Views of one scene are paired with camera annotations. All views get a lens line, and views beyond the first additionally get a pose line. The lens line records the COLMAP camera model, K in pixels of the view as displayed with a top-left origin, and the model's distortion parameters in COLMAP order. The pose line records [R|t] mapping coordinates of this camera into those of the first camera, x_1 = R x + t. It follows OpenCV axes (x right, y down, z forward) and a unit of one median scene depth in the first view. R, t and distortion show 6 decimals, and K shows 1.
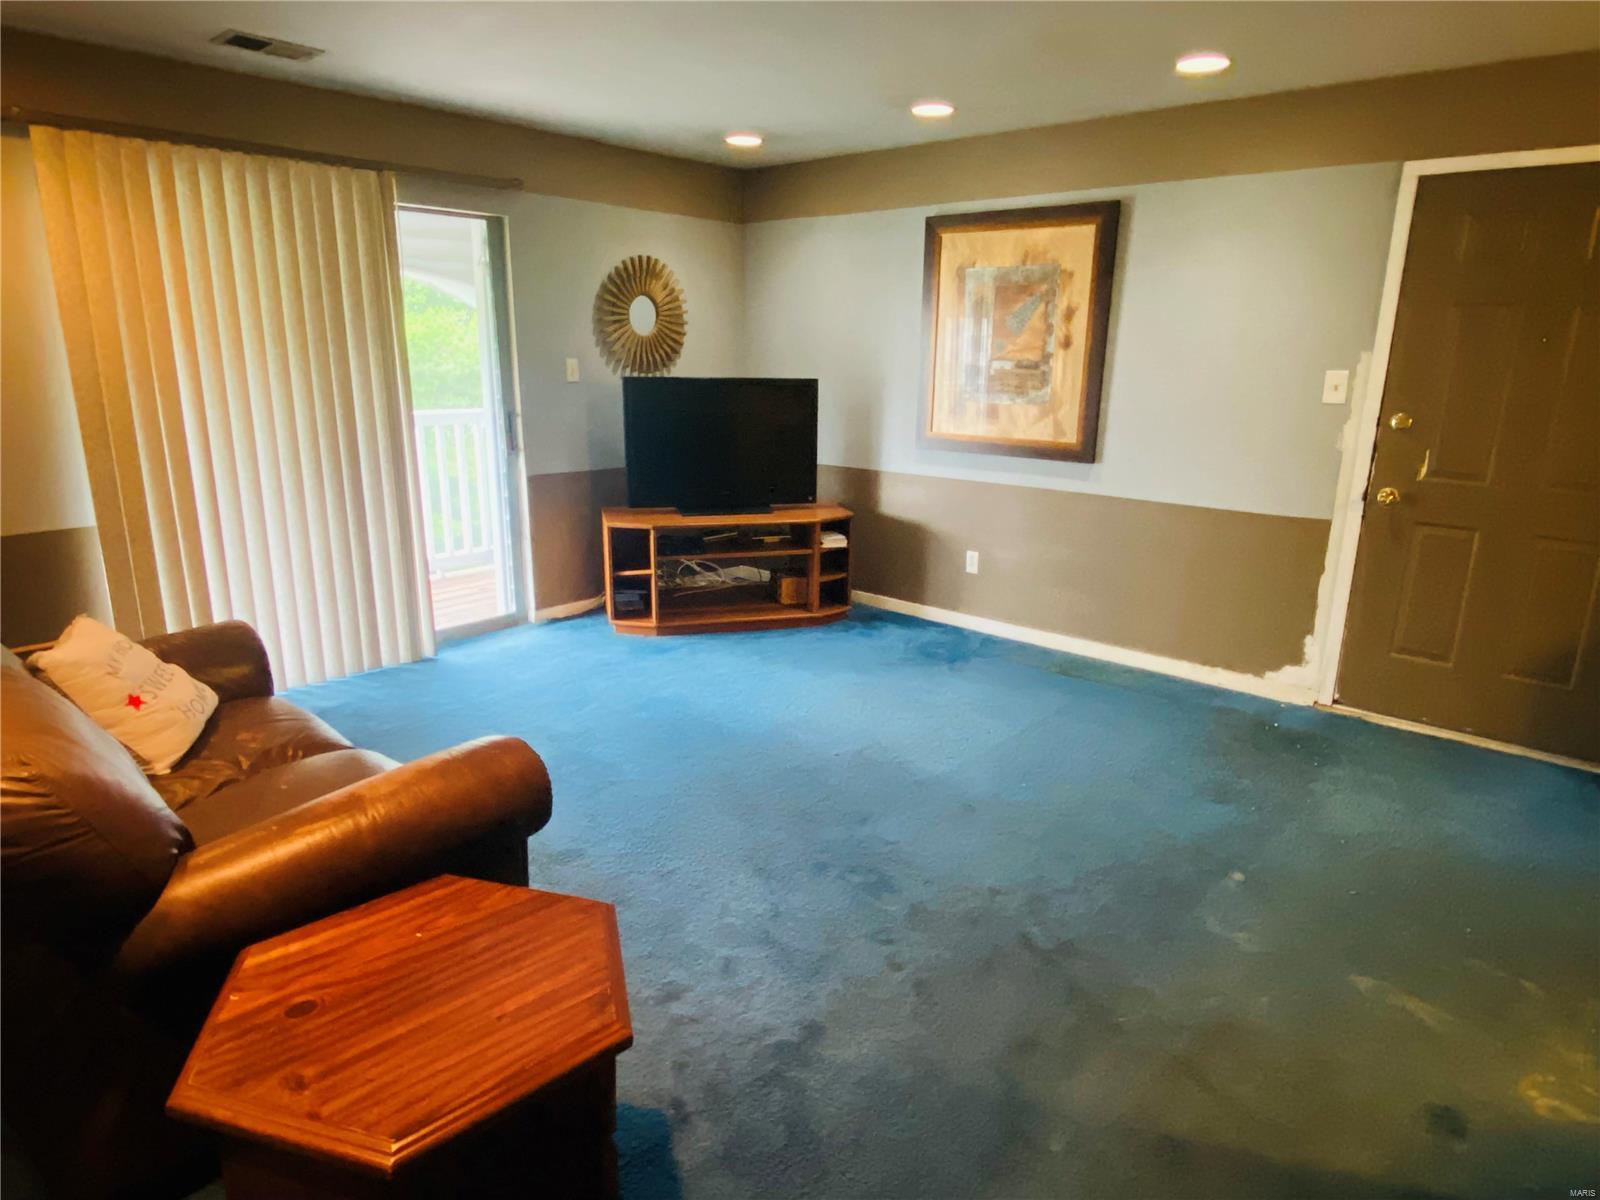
lens RADIAL K [[959.6, 0, 800.0], [0, 959.6, 600.0], [0, 0, 1]] dist [0.005505, -0.000015]
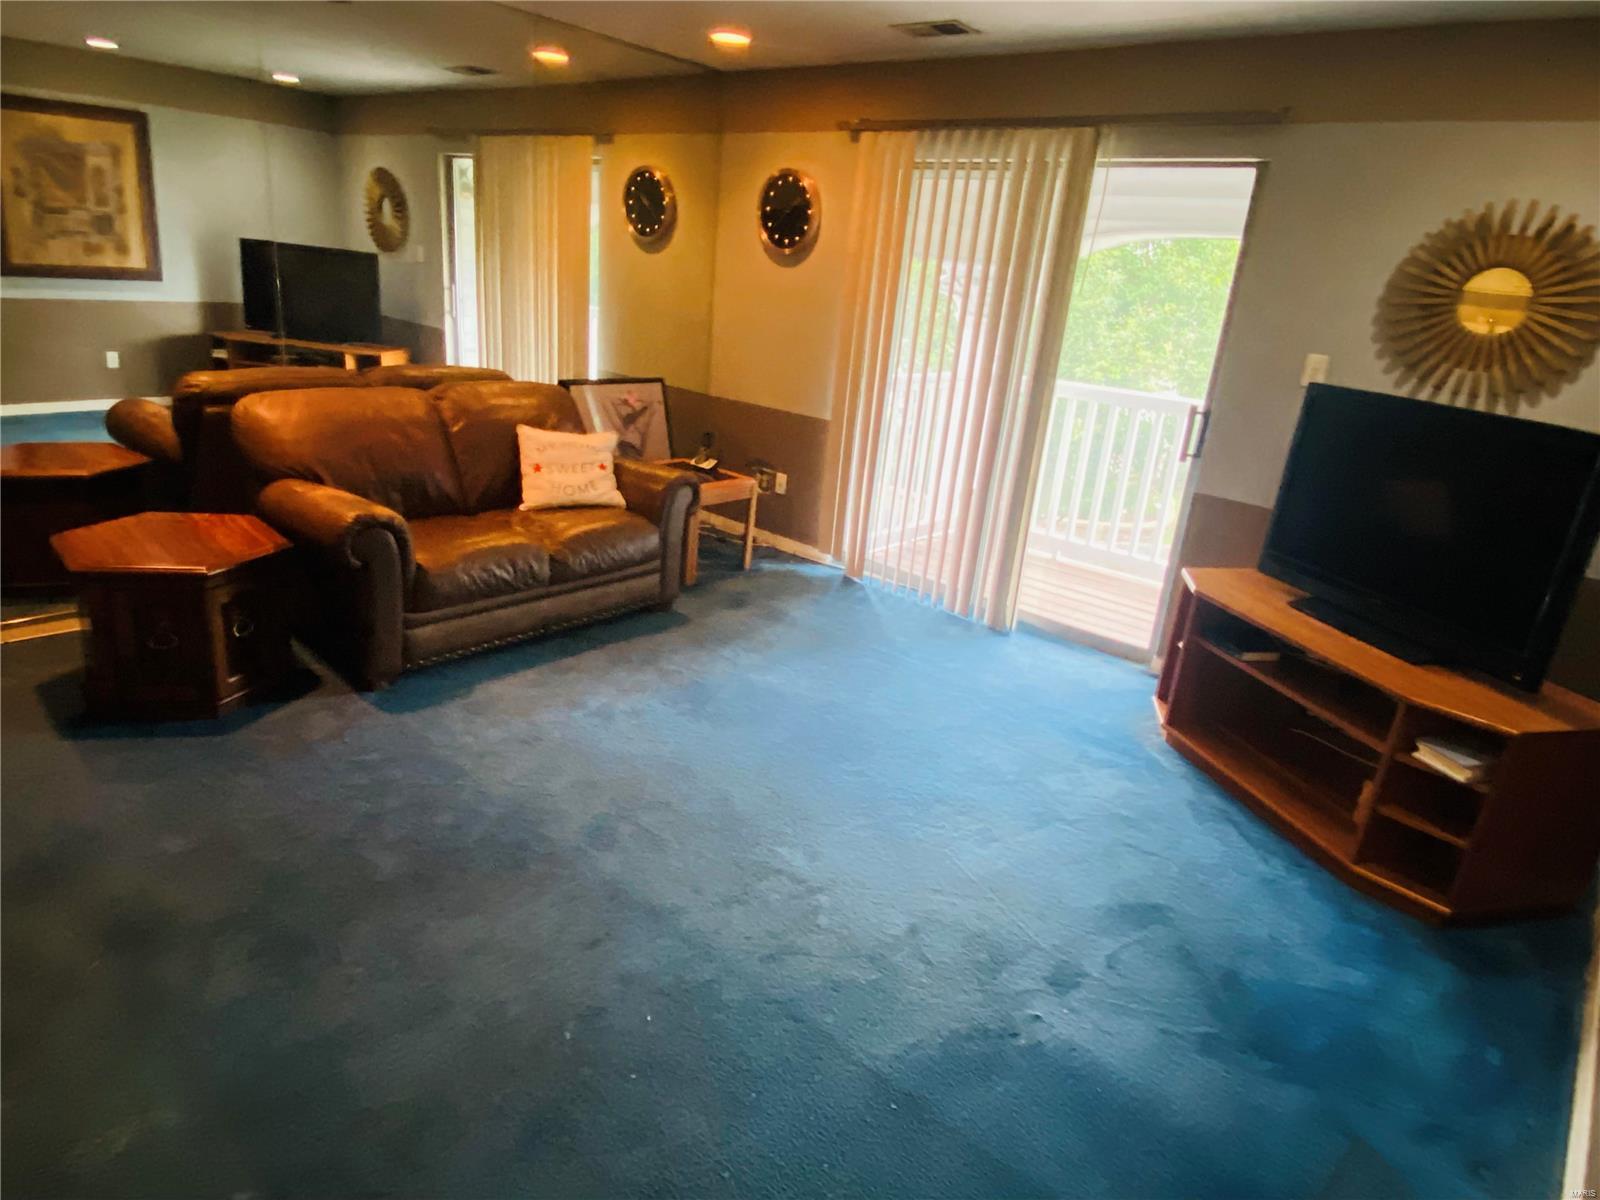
lens RADIAL K [[959.6, 0, 800.0], [0, 959.6, 600.0], [0, 0, 1]] dist [0.005505, -0.000015]
pose [[-0.004678, 0.320904, -0.947100, 0.571398], [-0.346338, 0.887972, 0.302581, -0.206452], [0.938098, 0.329432, 0.106988, 0.736884]]
